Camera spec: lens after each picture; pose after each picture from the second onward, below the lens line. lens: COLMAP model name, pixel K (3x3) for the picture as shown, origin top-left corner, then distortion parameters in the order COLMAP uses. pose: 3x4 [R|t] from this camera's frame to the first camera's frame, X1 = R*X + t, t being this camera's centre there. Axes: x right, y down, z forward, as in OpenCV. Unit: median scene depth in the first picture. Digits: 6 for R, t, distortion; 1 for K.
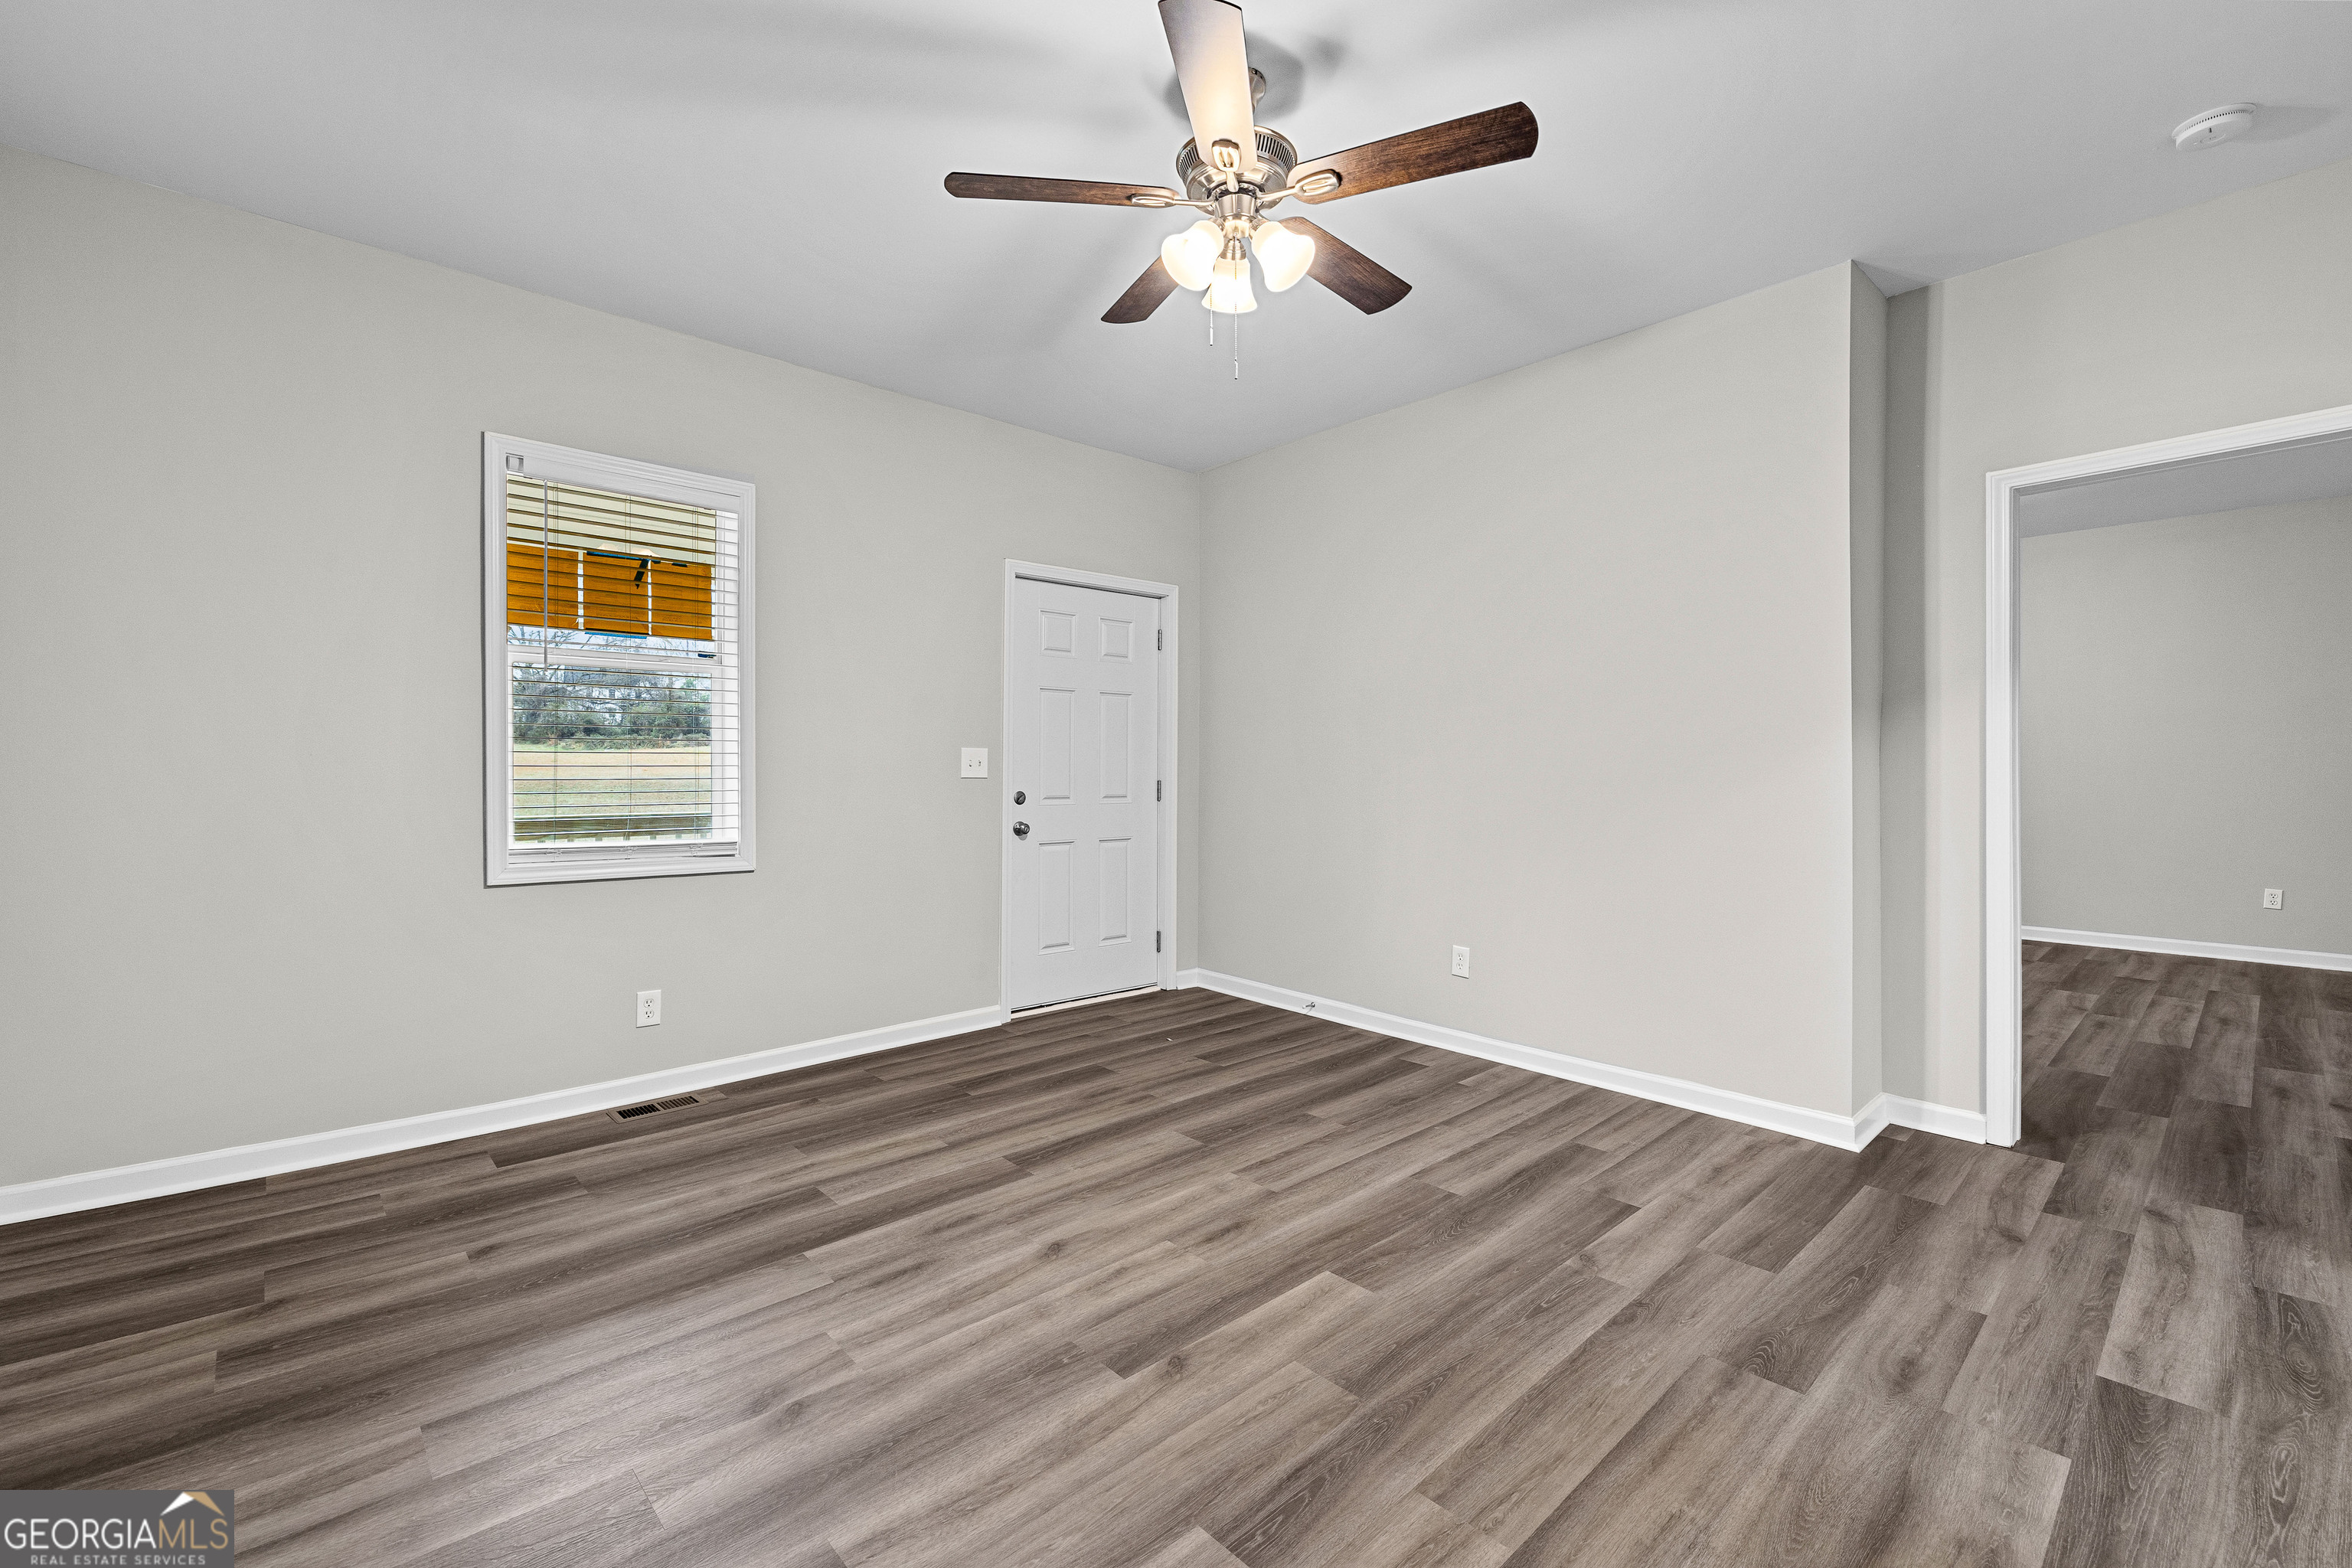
lens RADIAL K [[994.5, 0, 1159.9], [0, 994.5, 796.3], [0, 0, 1]] dist [0.001697, 0.000077]
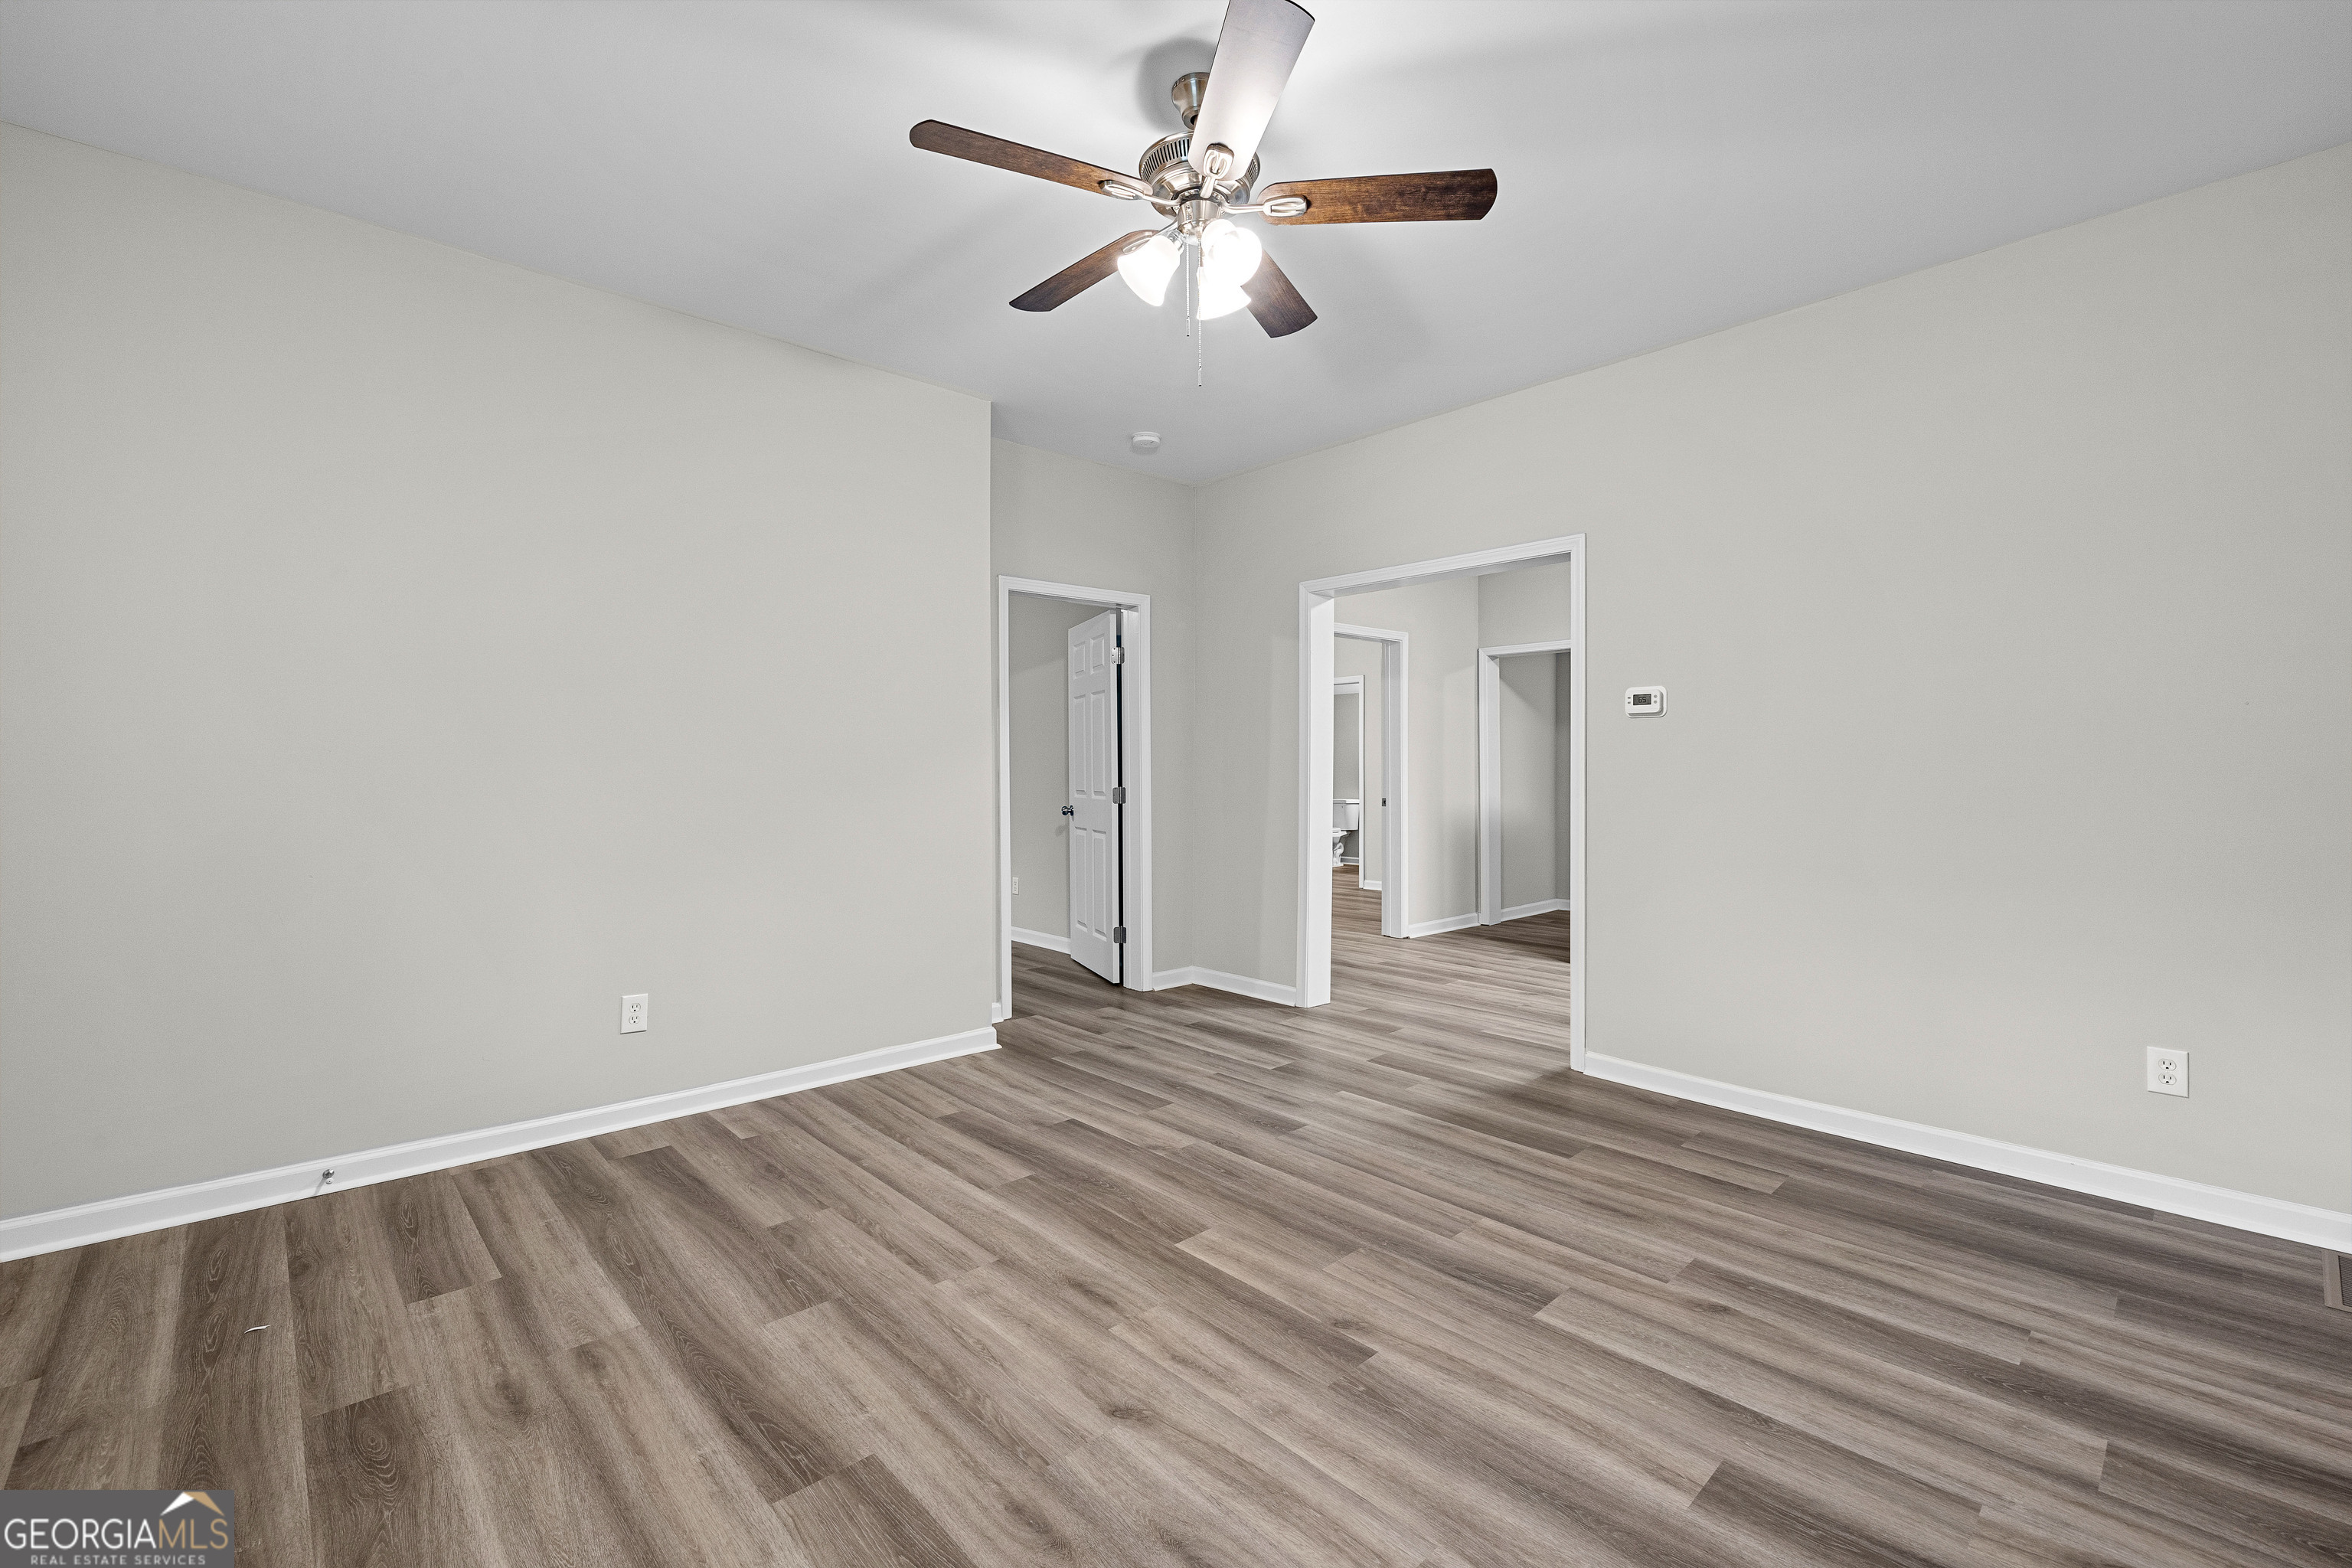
lens RADIAL K [[994.5, 0, 1176.4], [0, 994.5, 777.1], [0, 0, 1]] dist [0.001697, 0.000077]
pose [[-0.021523, -0.010063, 0.999718, -0.792207], [0.028668, 0.999532, 0.010678, -0.031855], [-0.999357, 0.028890, -0.021225, 0.891247]]
